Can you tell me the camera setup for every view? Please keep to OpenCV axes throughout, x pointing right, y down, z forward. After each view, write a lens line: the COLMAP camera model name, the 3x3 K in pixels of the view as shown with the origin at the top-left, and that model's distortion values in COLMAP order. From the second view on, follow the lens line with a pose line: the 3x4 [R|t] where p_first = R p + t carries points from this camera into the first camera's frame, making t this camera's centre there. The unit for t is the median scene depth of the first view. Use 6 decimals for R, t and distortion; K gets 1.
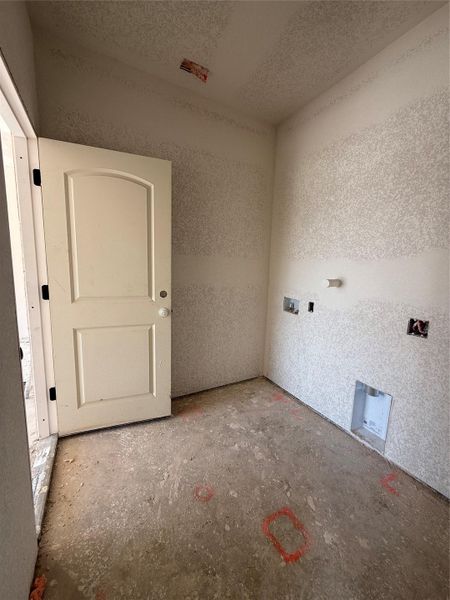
lens RADIAL K [[238.7, 0, 225.9], [0, 238.7, 298.9], [0, 0, 1]] dist [-0.001498, -0.000029]
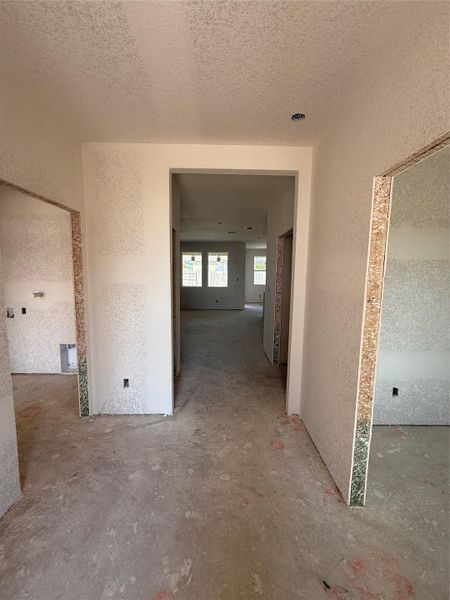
lens RADIAL K [[238.7, 0, 225.2], [0, 238.7, 294.8], [0, 0, 1]] dist [-0.001498, -0.000029]
pose [[0.478482, -0.117606, 0.870186, -0.417607], [0.127124, 0.989828, 0.063875, -0.003847], [-0.868846, 0.080058, 0.488566, -1.070708]]
